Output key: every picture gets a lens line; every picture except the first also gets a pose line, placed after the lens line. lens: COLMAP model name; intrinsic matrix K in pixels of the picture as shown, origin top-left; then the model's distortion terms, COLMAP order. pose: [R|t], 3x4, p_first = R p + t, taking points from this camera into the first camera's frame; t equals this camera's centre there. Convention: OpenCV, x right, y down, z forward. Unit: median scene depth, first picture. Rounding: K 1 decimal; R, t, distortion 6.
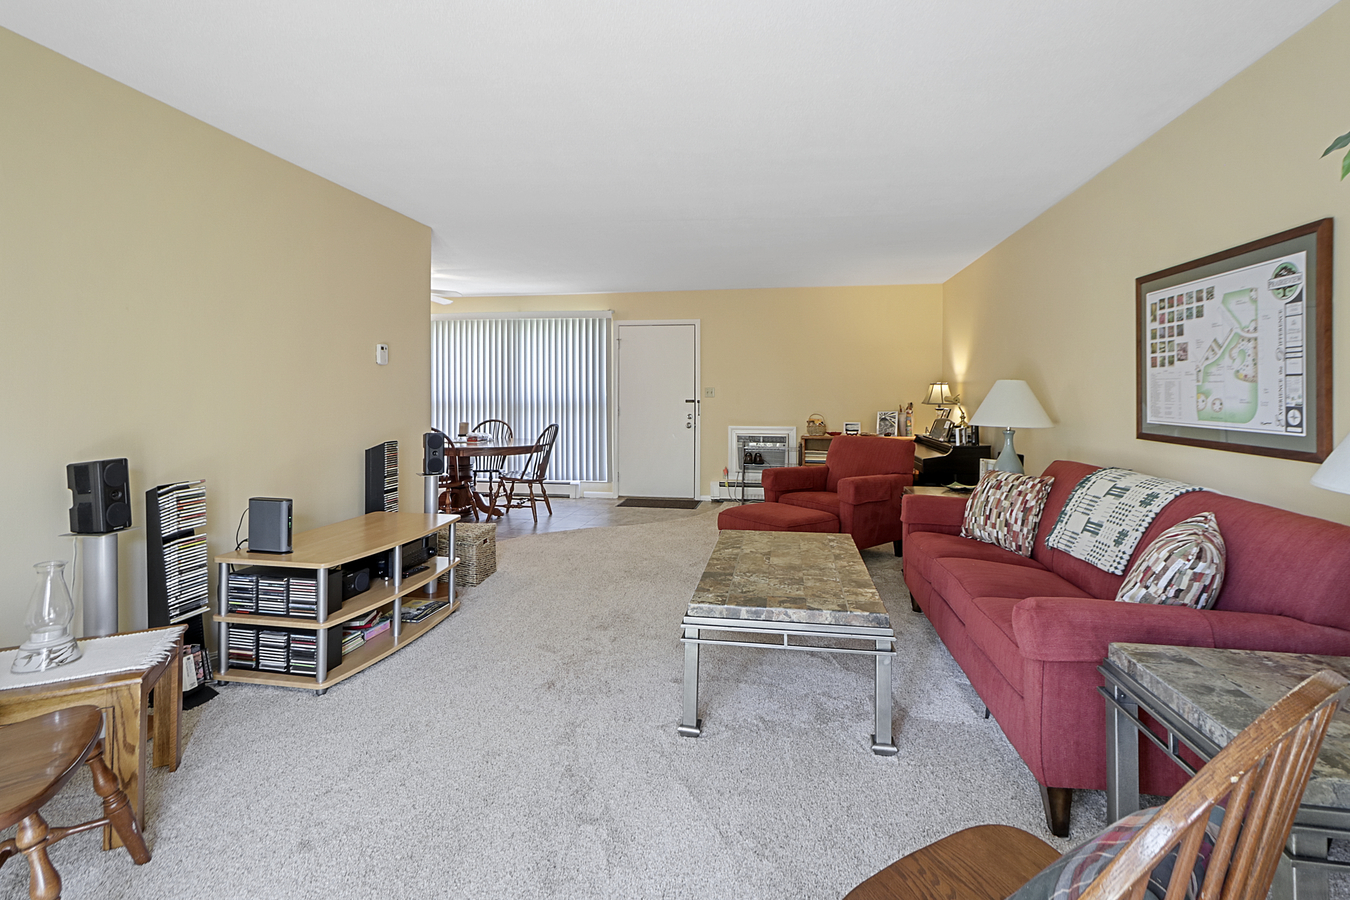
lens RADIAL K [[617.8, 0, 664.3], [0, 617.8, 391.4], [0, 0, 1]] dist [0.003032, -0.000031]
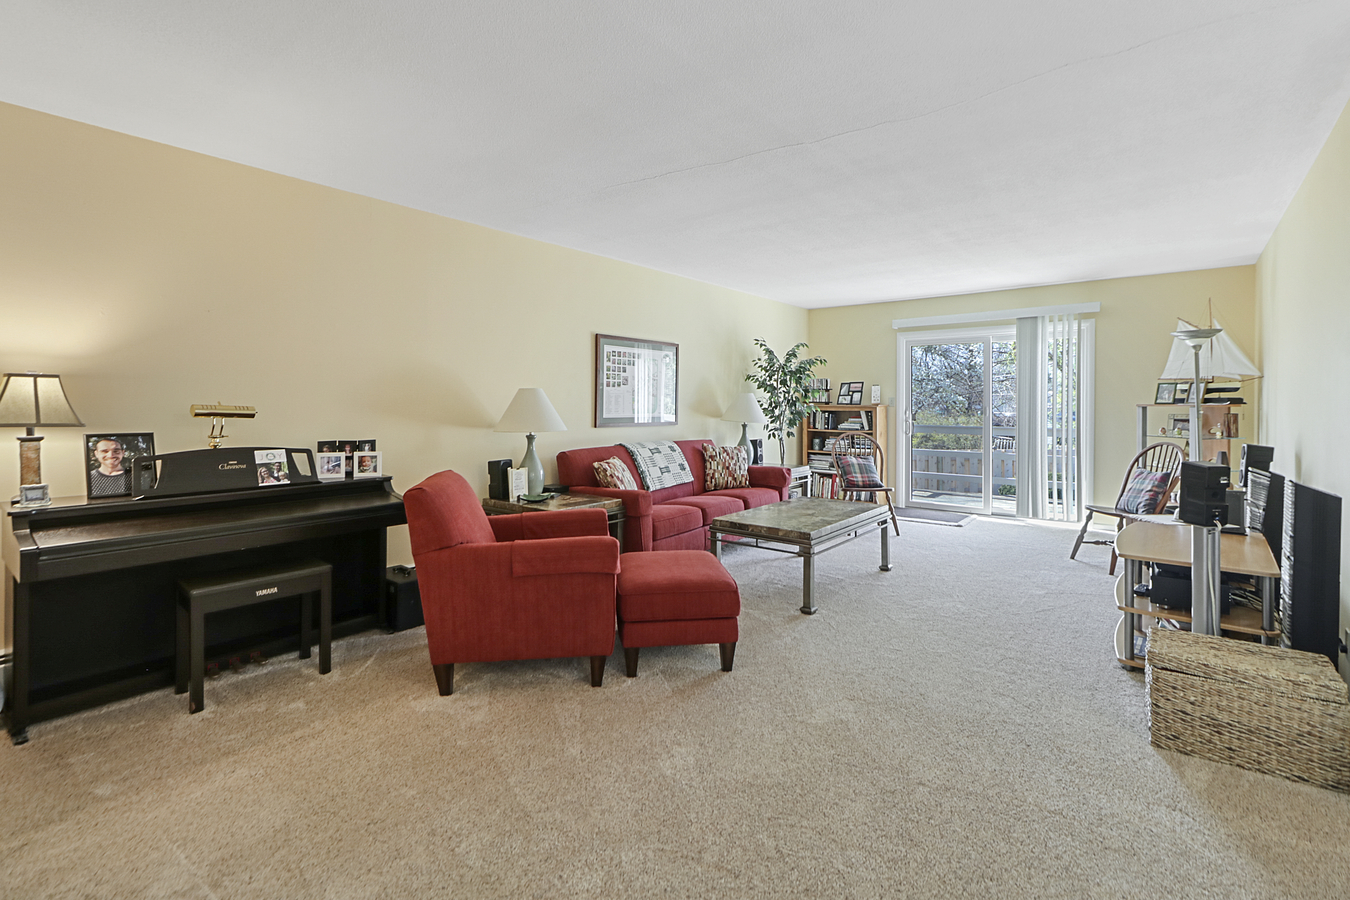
lens RADIAL K [[617.8, 0, 664.5], [0, 617.8, 409.4], [0, 0, 1]] dist [0.003032, -0.000031]
pose [[-0.880080, -0.008091, 0.474757, -0.220495], [-0.004776, 0.999955, 0.008188, 0.011992], [-0.474802, 0.004939, -0.880079, 2.589898]]
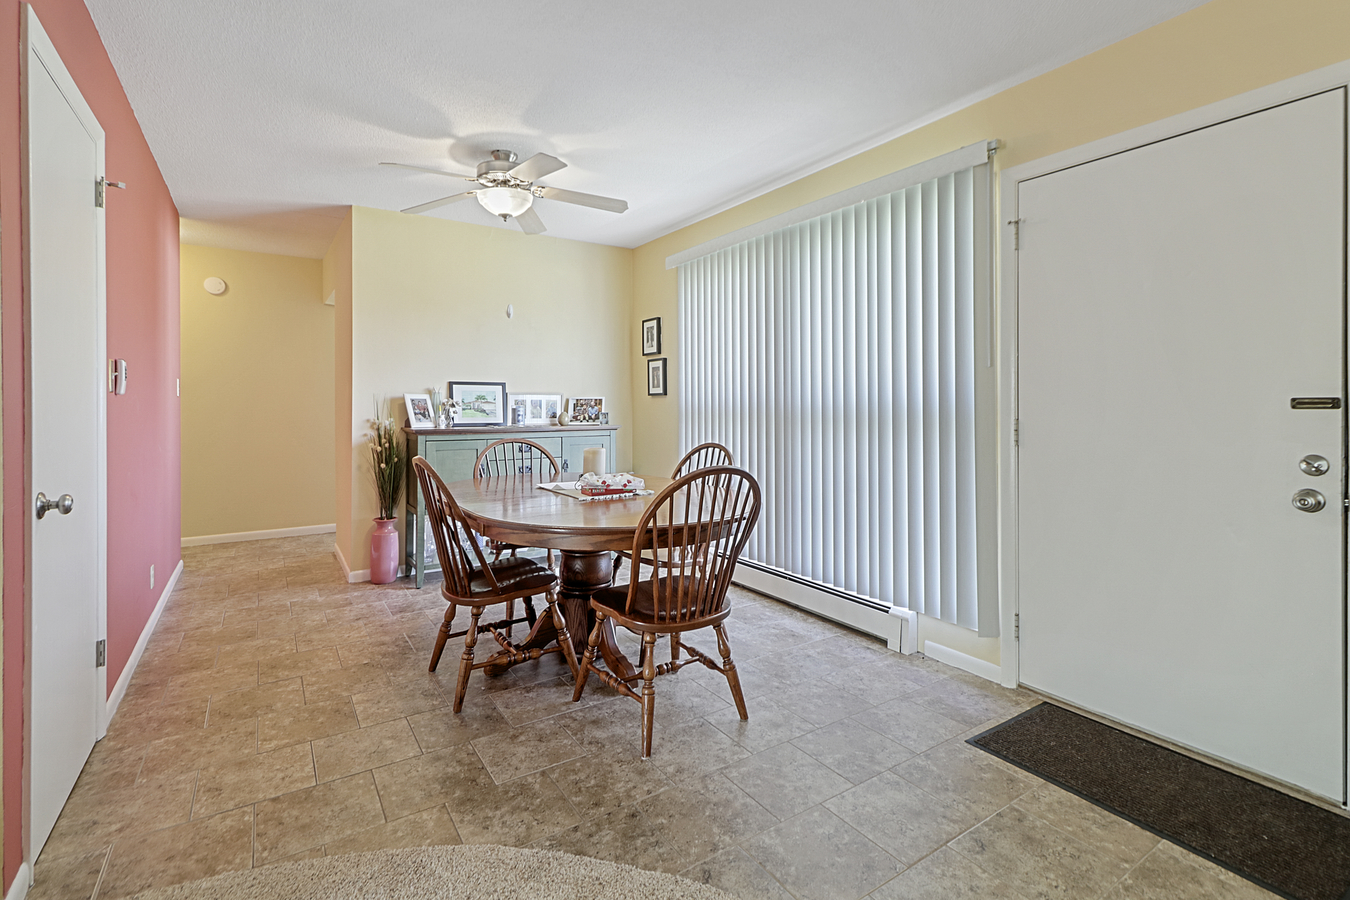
lens RADIAL K [[617.8, 0, 690.0], [0, 617.8, 401.3], [0, 0, 1]] dist [0.003032, -0.000031]
pose [[0.710723, -0.004377, -0.703459, 0.101710], [0.000823, 0.999985, -0.005391, 0.043143], [0.703472, 0.003253, 0.710716, 1.734132]]
